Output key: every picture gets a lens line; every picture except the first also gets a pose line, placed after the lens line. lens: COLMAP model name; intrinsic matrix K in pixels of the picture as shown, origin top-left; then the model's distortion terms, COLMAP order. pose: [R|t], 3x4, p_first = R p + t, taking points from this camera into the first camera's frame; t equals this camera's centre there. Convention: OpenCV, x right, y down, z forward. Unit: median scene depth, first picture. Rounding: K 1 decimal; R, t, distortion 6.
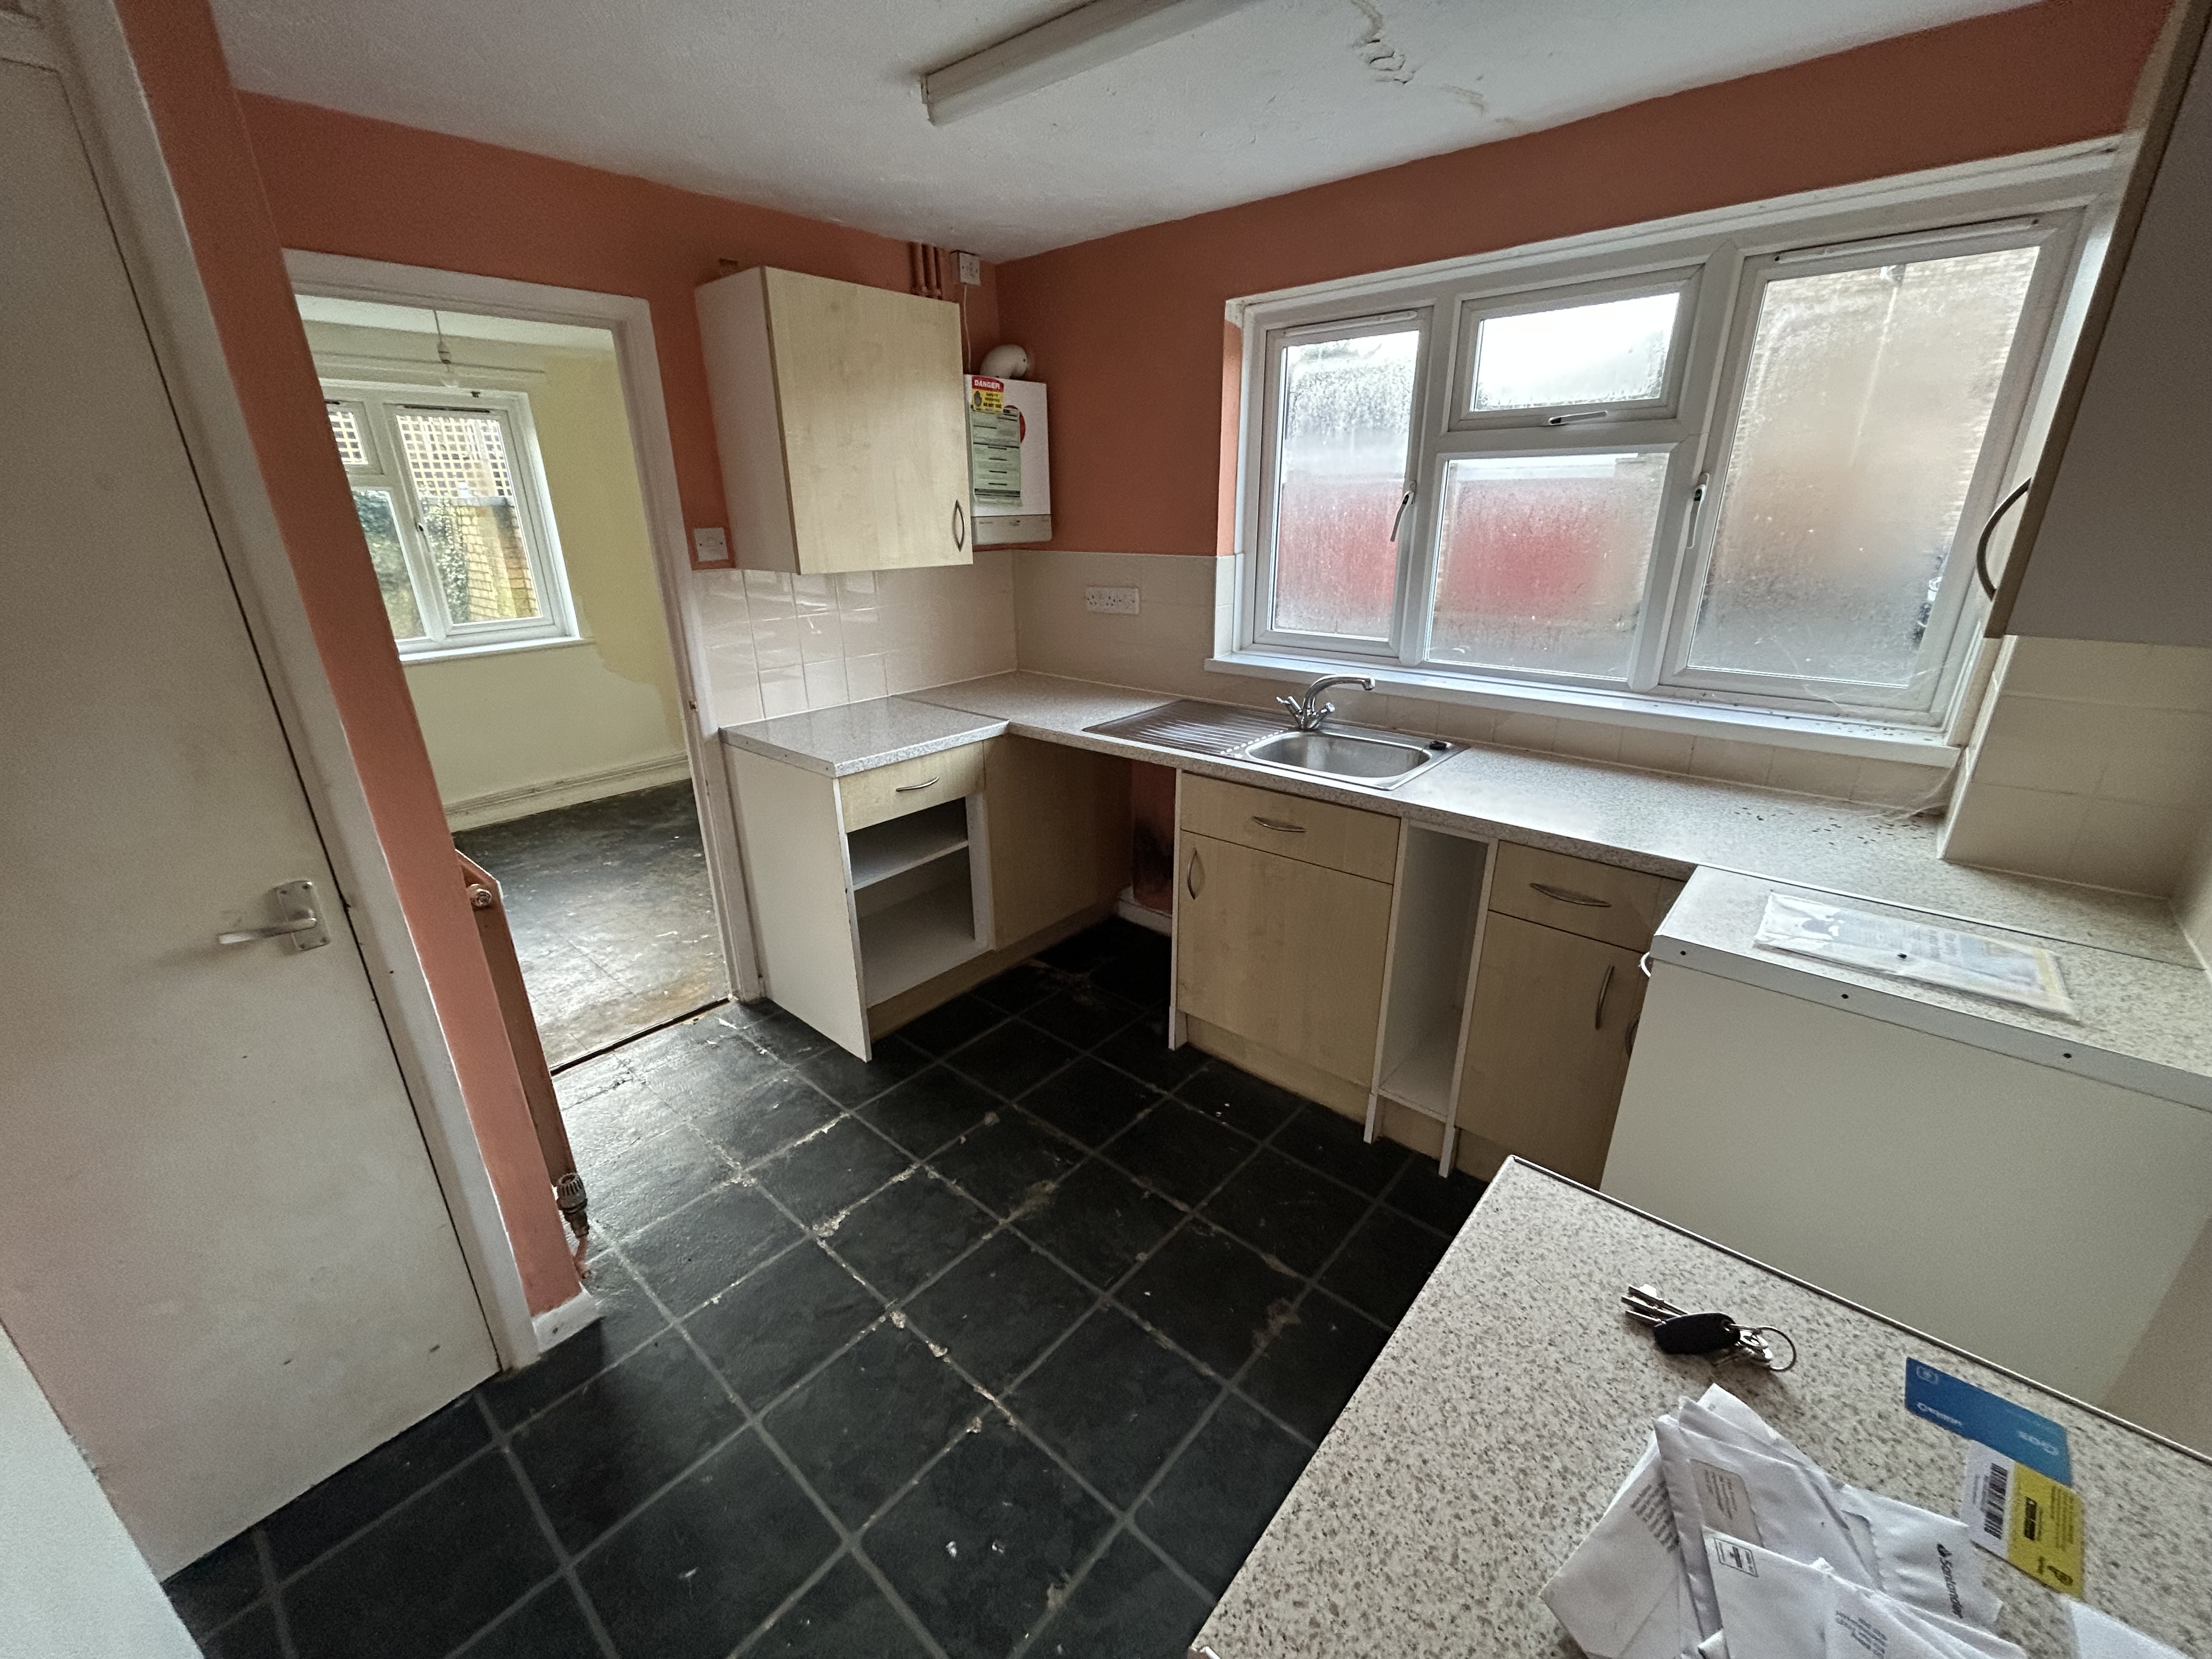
lens RADIAL K [[888.6, 0, 1106.0], [0, 888.6, 829.5], [0, 0, 1]] dist [-0.005028, -0.000313]
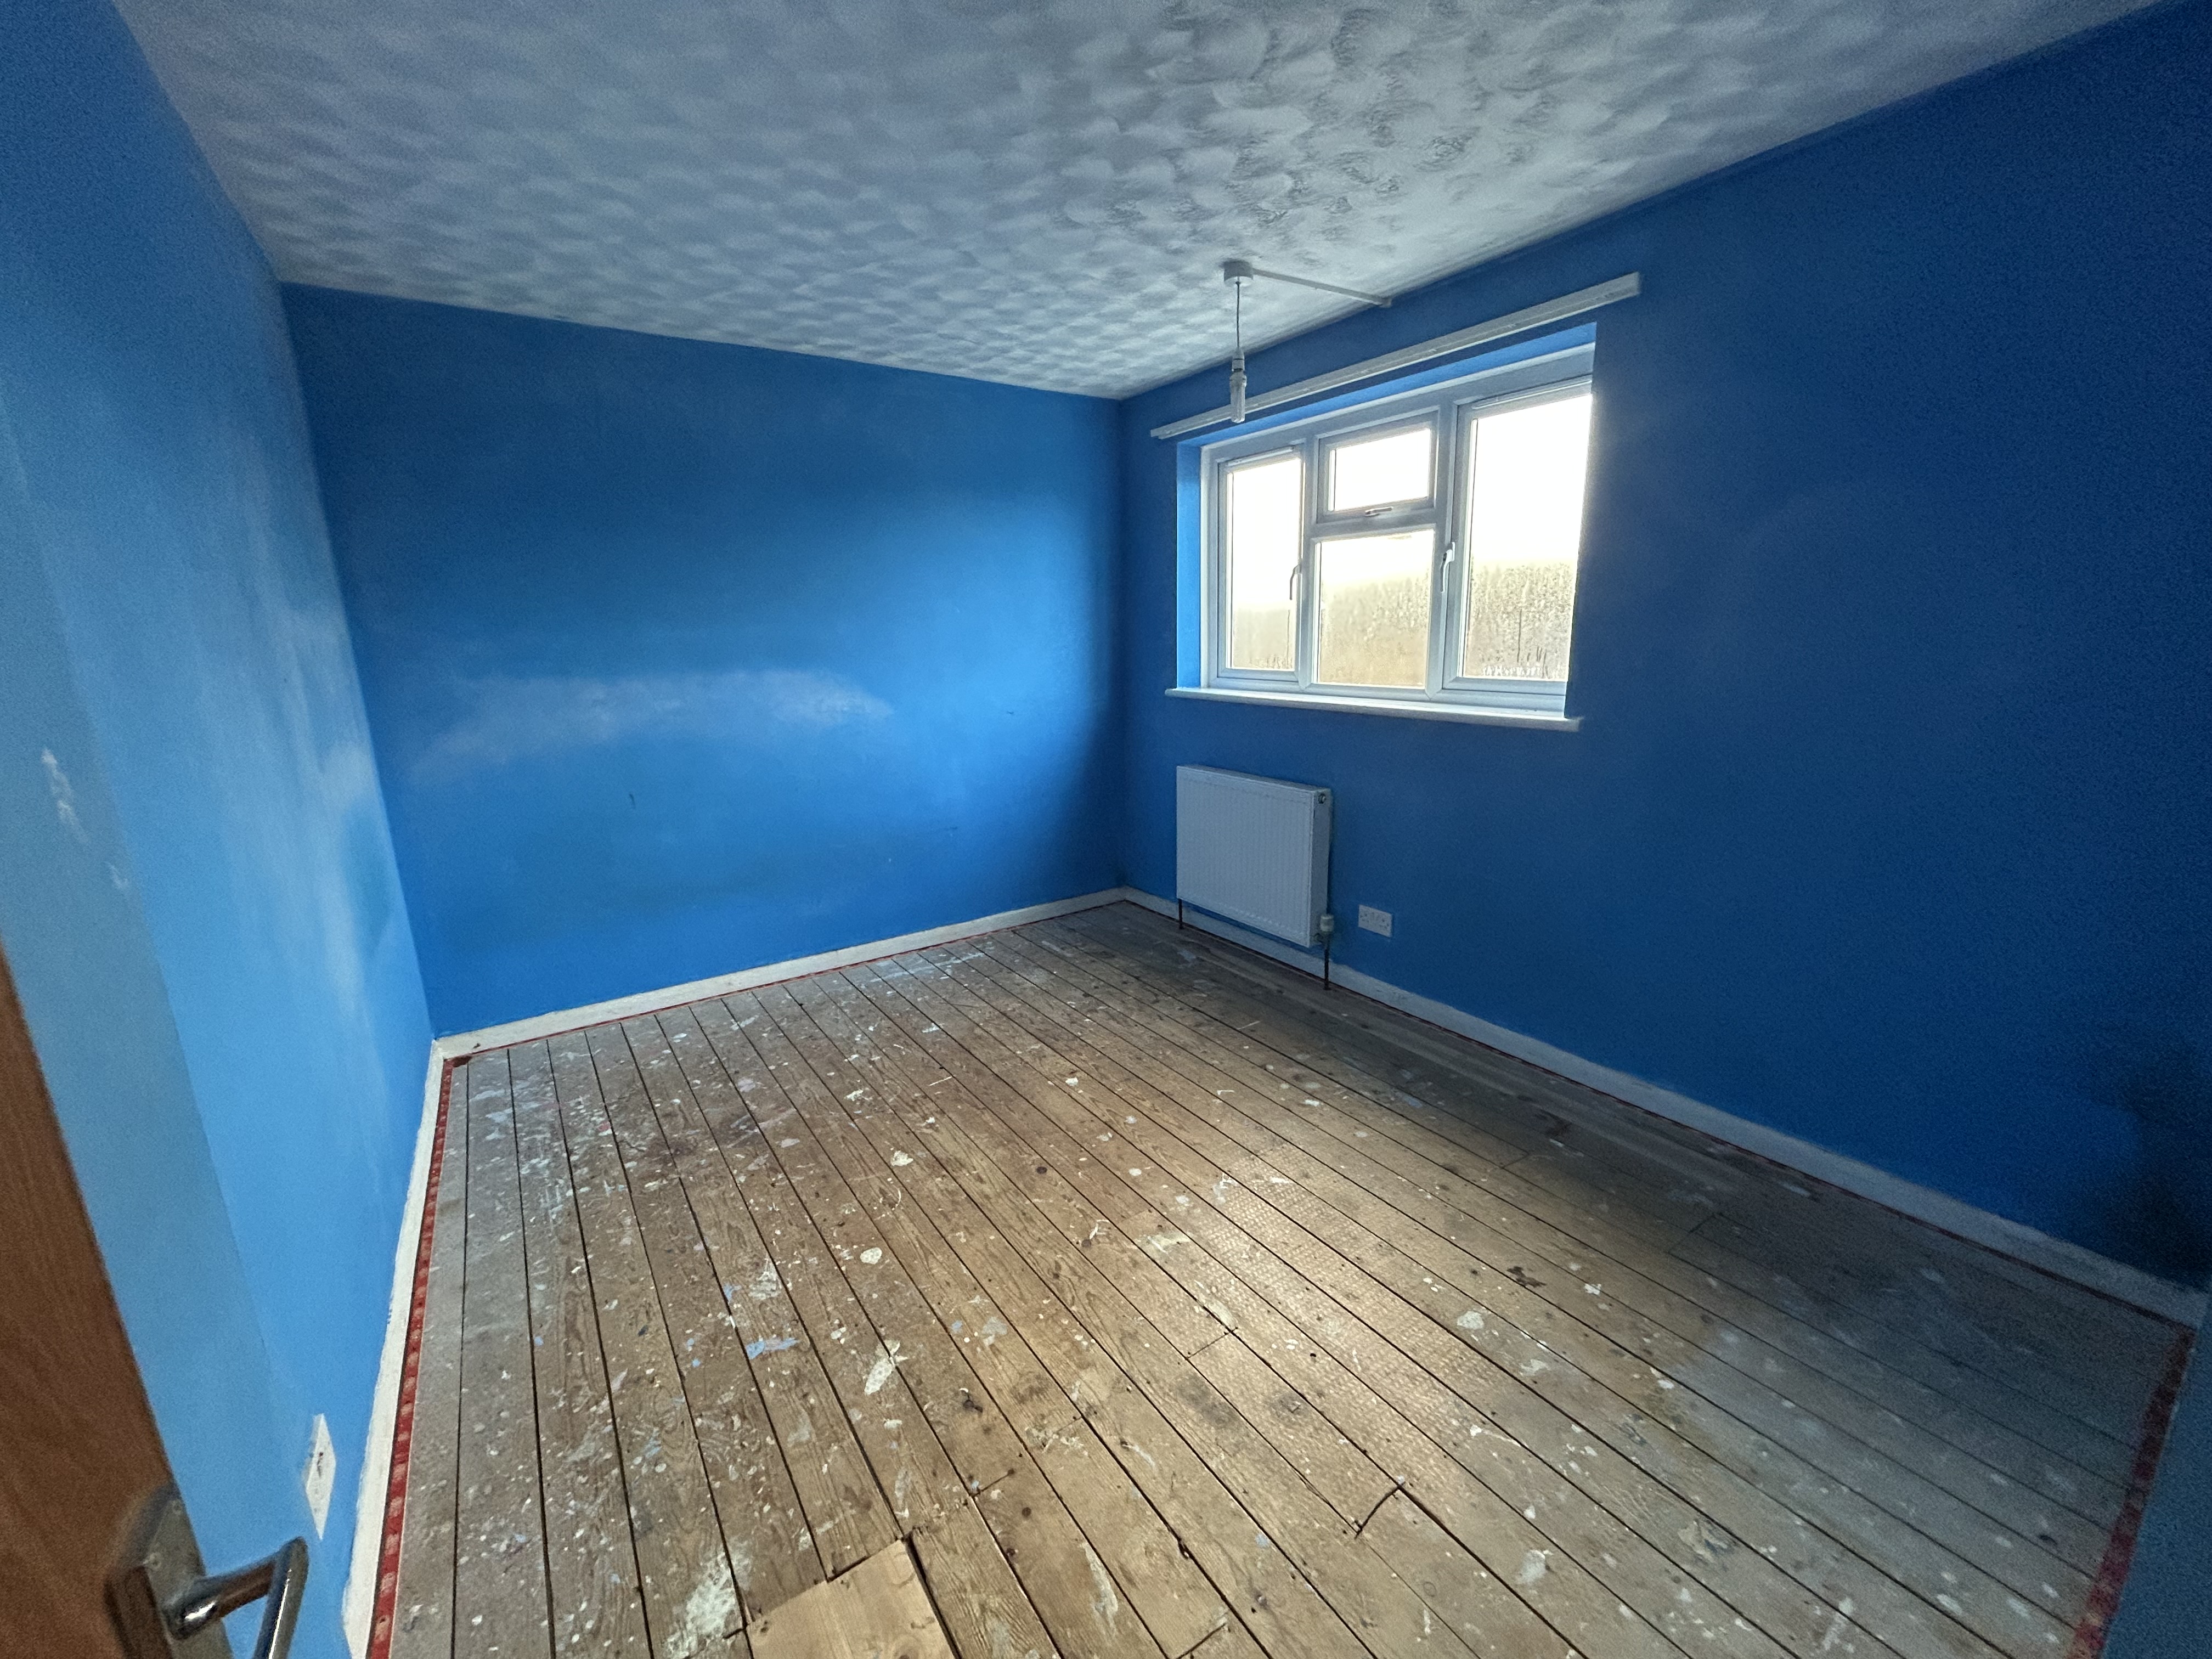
lens RADIAL K [[888.6, 0, 1106.0], [0, 888.6, 829.5], [0, 0, 1]] dist [-0.005028, -0.000313]
pose [[0.967028, 0.005669, -0.254605, 0.476035], [-0.026461, 0.996578, -0.078310, 0.187084], [0.253290, 0.082465, 0.963869, -0.489702]]
